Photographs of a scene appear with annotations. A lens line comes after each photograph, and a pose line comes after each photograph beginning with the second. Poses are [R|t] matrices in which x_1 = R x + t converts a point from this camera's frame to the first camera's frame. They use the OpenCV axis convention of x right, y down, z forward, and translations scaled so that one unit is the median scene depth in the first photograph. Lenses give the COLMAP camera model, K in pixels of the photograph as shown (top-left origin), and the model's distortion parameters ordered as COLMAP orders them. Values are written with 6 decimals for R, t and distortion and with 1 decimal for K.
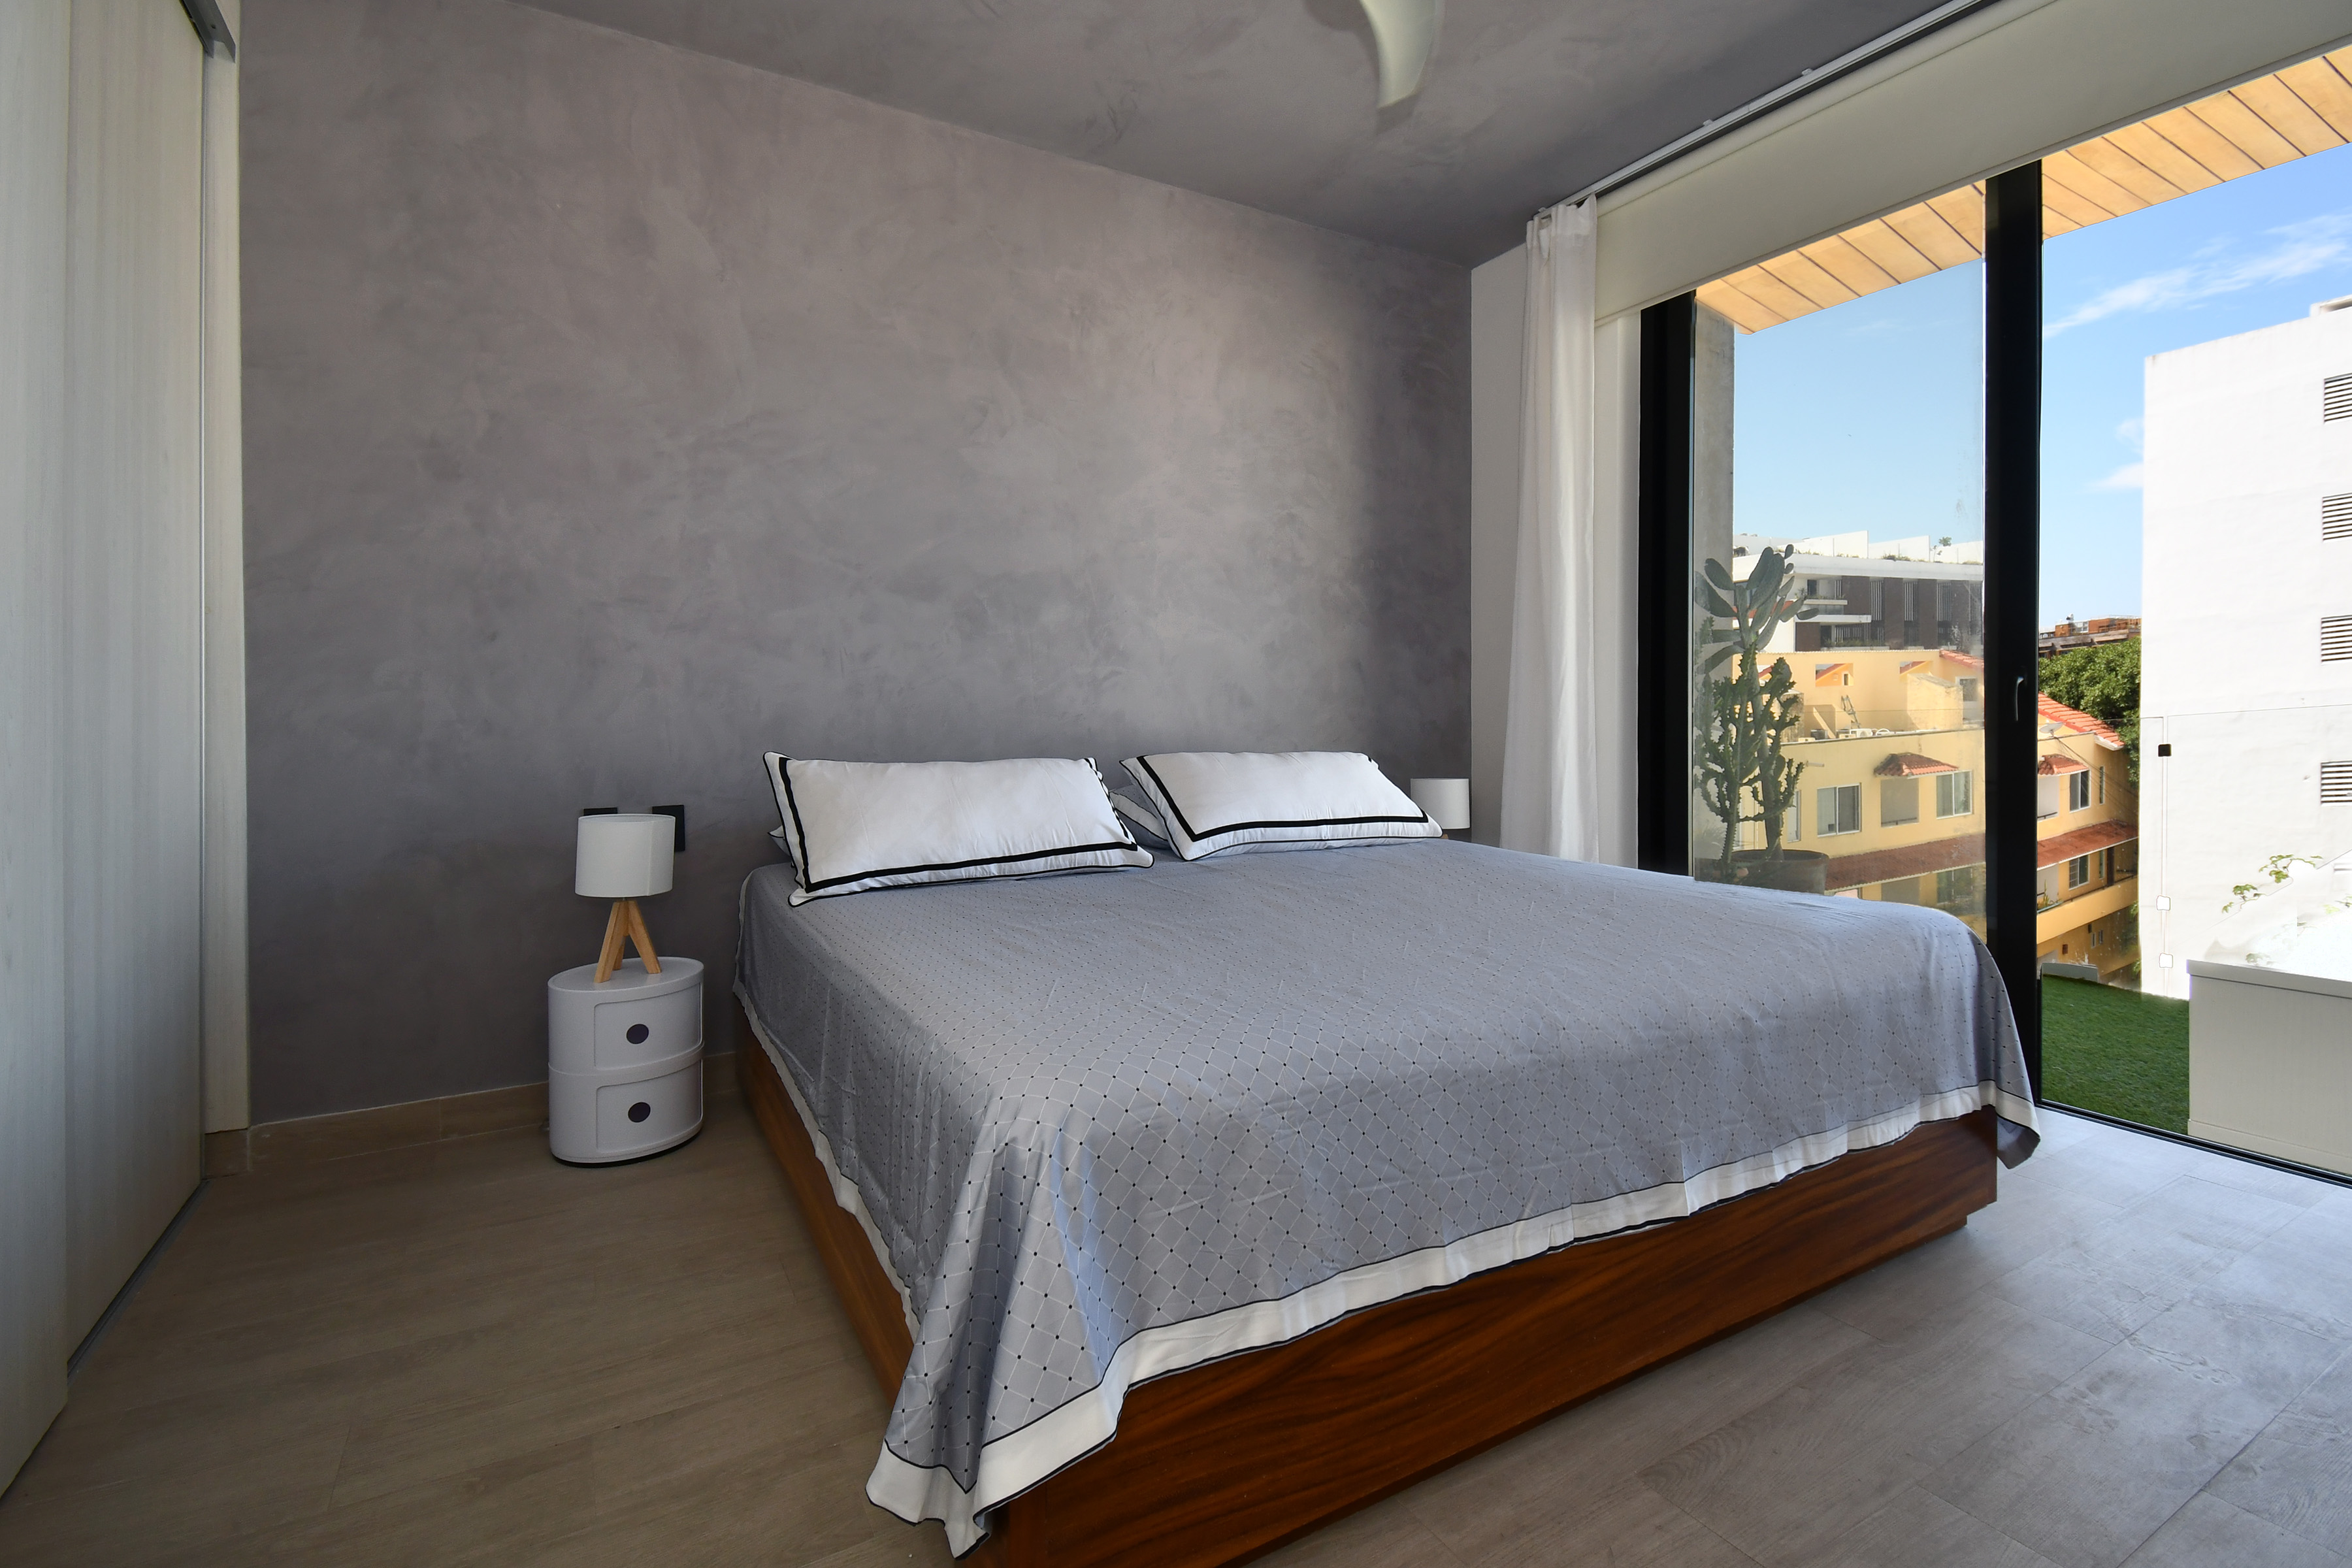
lens RADIAL K [[1091.1, 0, 1152.2], [0, 1091.1, 722.9], [0, 0, 1]] dist [0.036604, -0.030065]
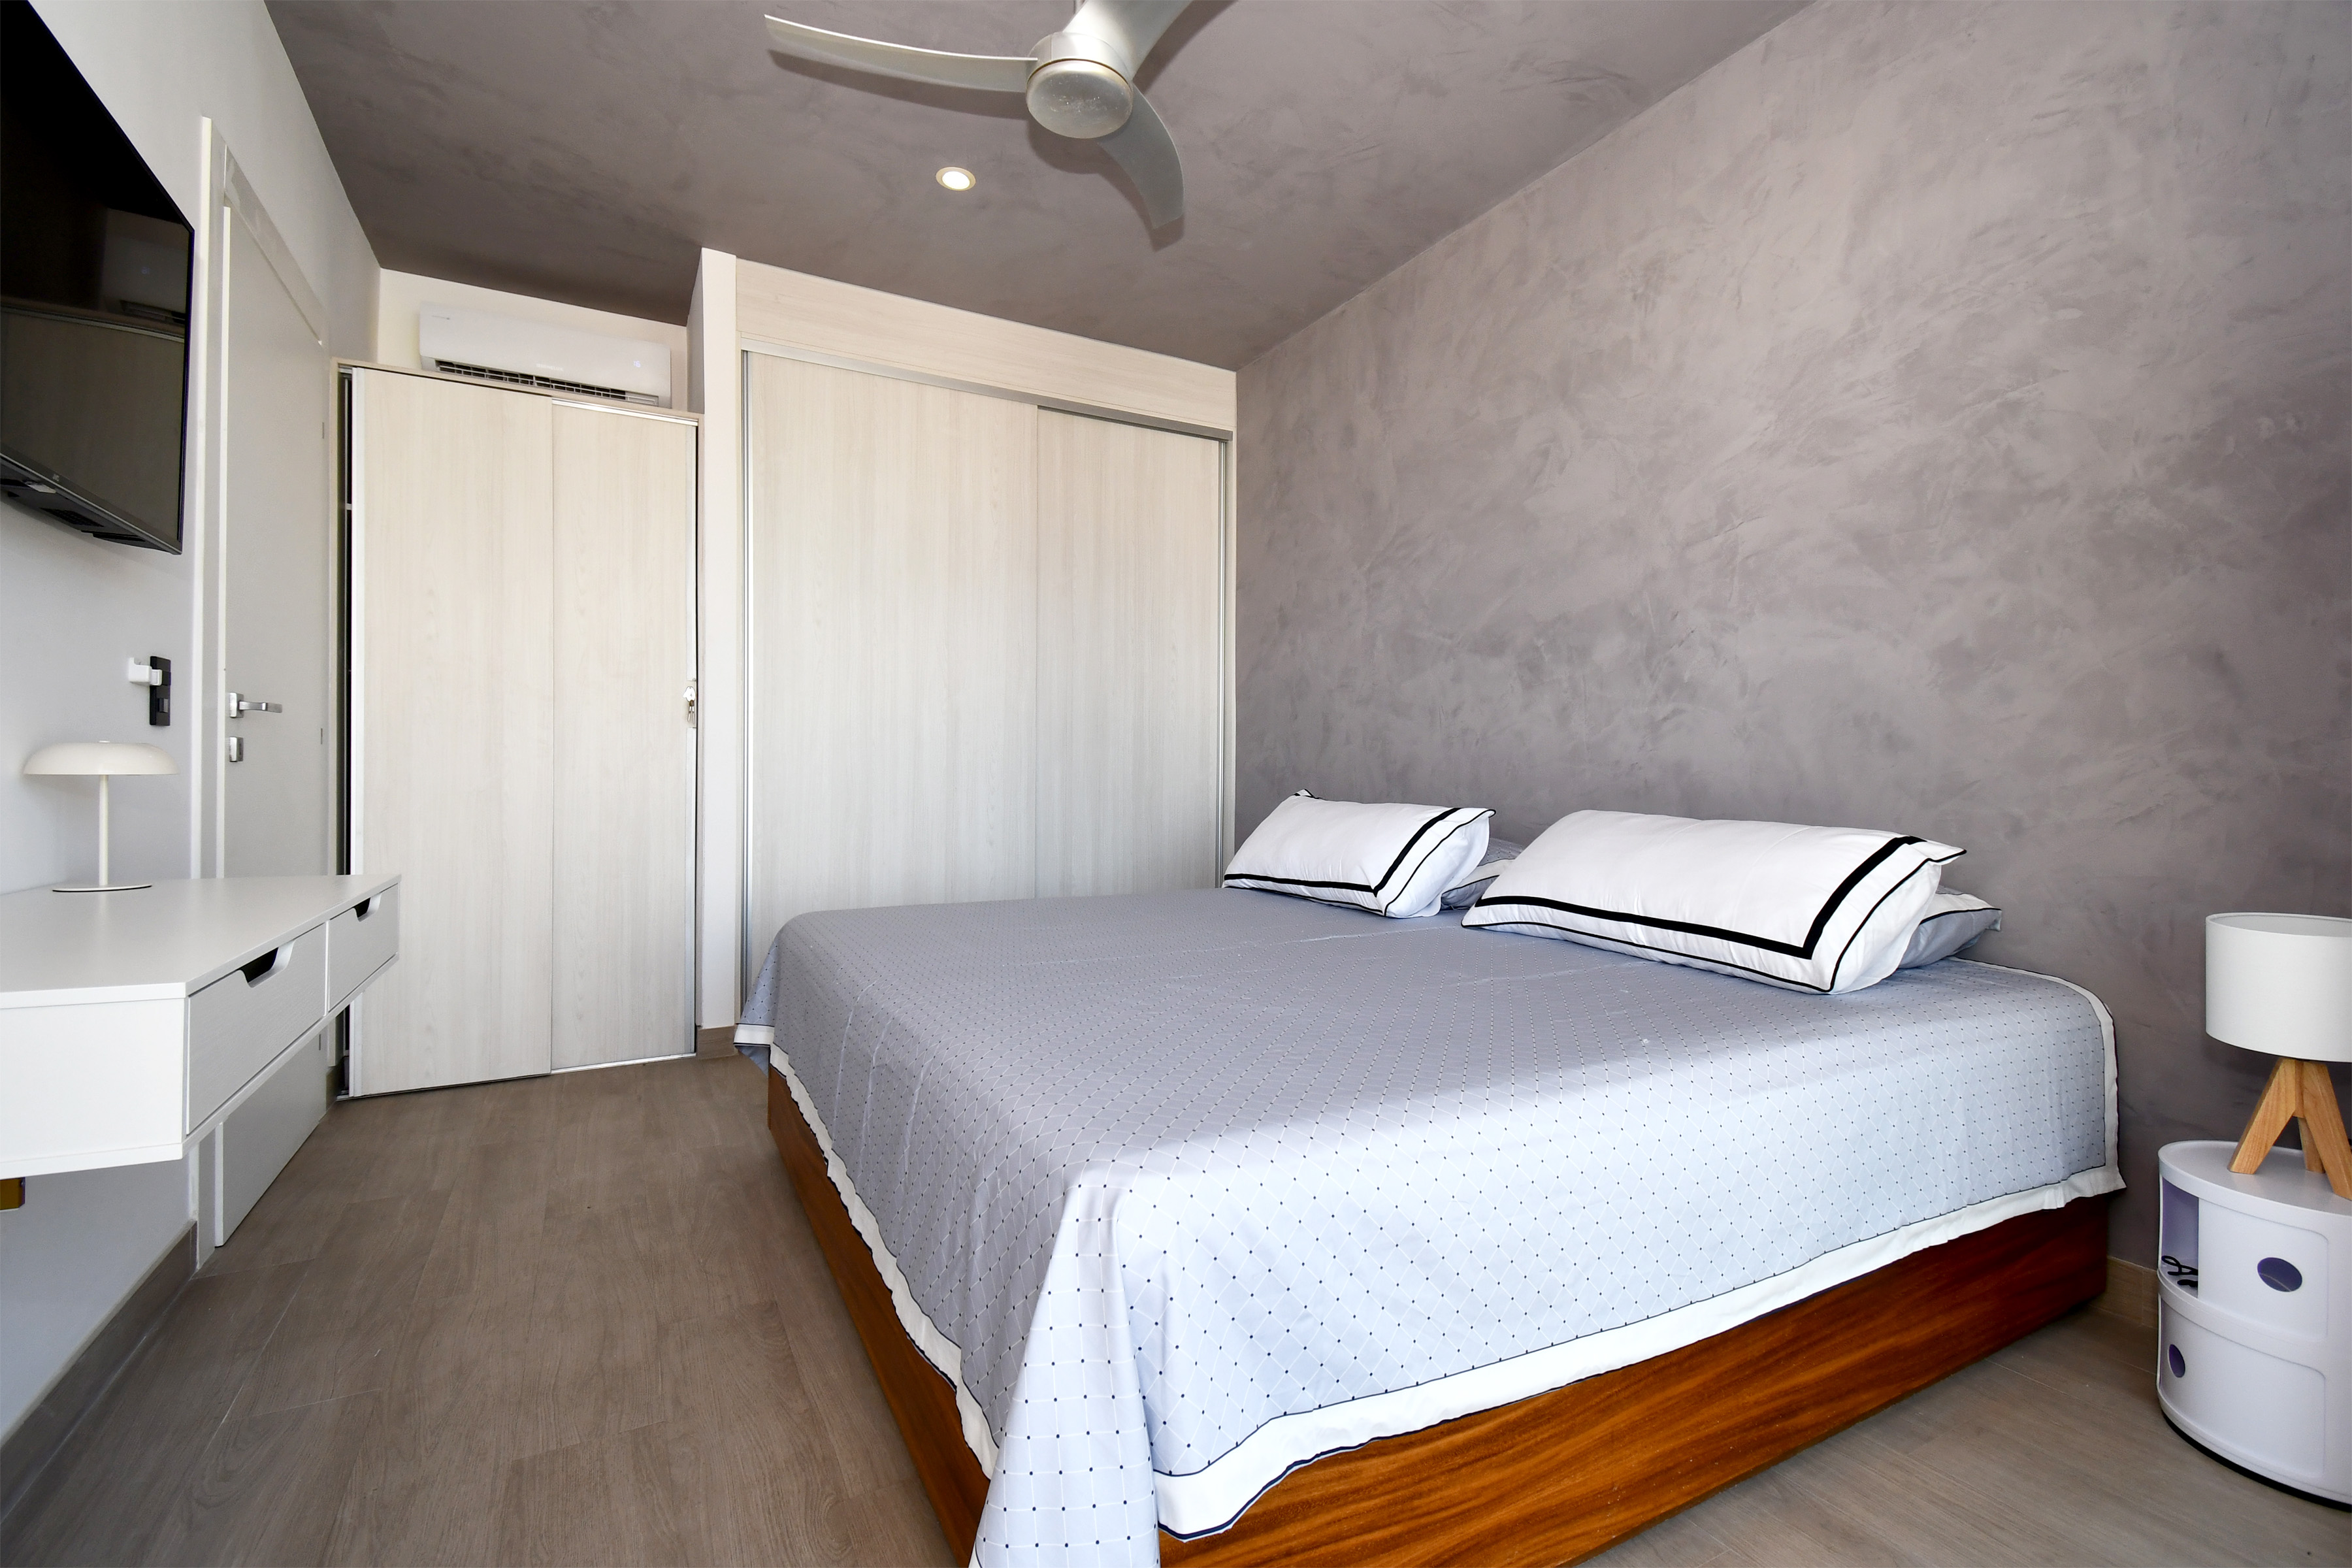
lens RADIAL K [[1053.4, 0, 1167.7], [0, 1053.4, 757.5], [0, 0, 1]] dist [0.047122, -0.026275]
pose [[-0.041057, -0.005281, -0.999143, 0.813670], [-0.007679, 0.999958, -0.004970, -0.005610], [0.999127, 0.007468, -0.041096, 0.705823]]
